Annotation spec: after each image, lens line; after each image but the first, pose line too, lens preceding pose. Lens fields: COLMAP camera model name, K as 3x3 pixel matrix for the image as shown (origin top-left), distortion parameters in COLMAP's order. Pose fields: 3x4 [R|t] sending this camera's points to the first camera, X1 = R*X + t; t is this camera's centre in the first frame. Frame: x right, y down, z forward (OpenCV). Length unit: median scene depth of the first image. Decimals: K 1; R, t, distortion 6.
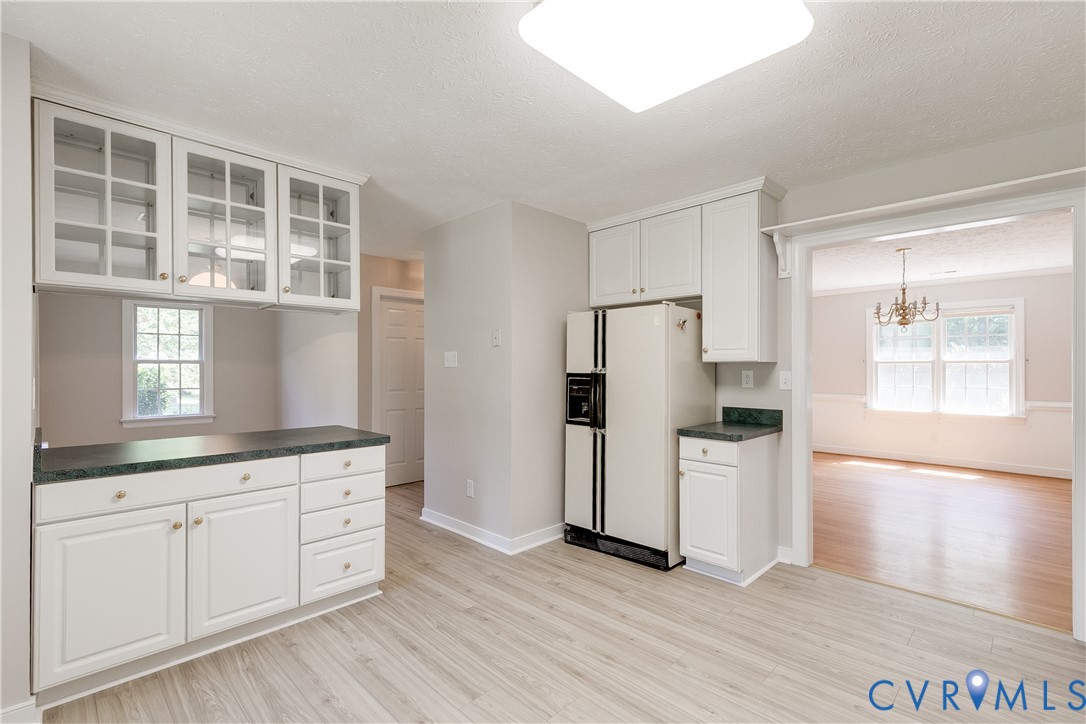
lens RADIAL K [[503.3, 0, 552.8], [0, 503.3, 367.2], [0, 0, 1]] dist [0.012008, -0.000608]
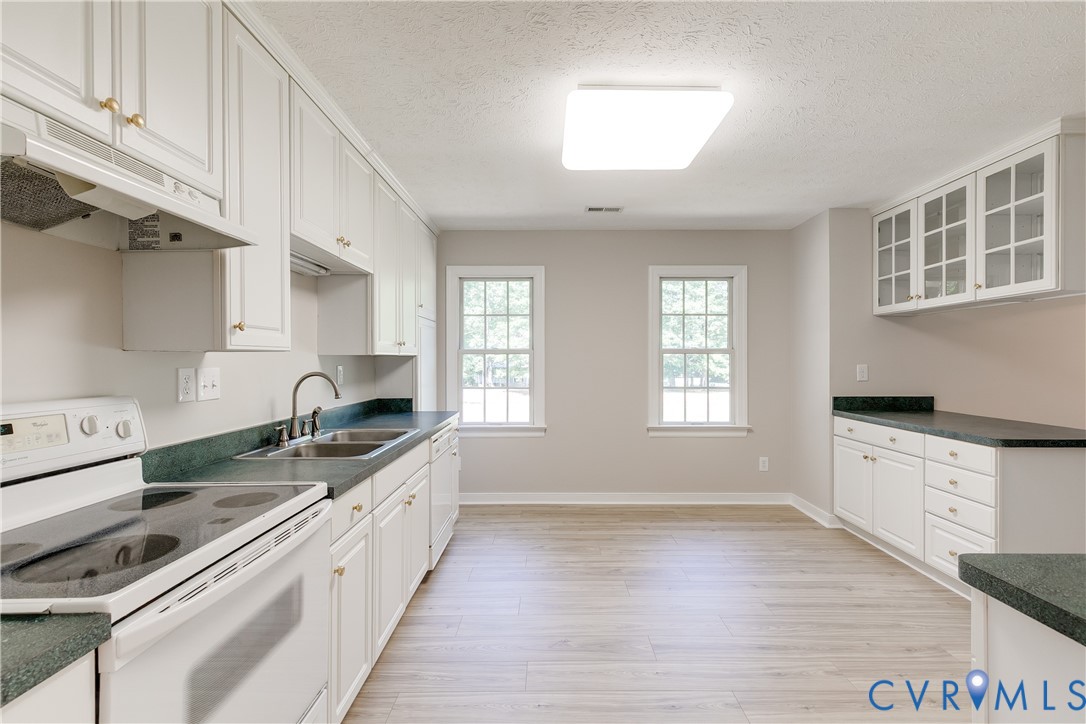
lens RADIAL K [[503.3, 0, 552.8], [0, 503.3, 367.2], [0, 0, 1]] dist [0.012008, -0.000608]
pose [[-0.710894, 0.012026, -0.703197, 0.951790], [0.002897, 0.999895, 0.014172, -0.000728], [0.703293, 0.008038, -0.710854, 1.241432]]
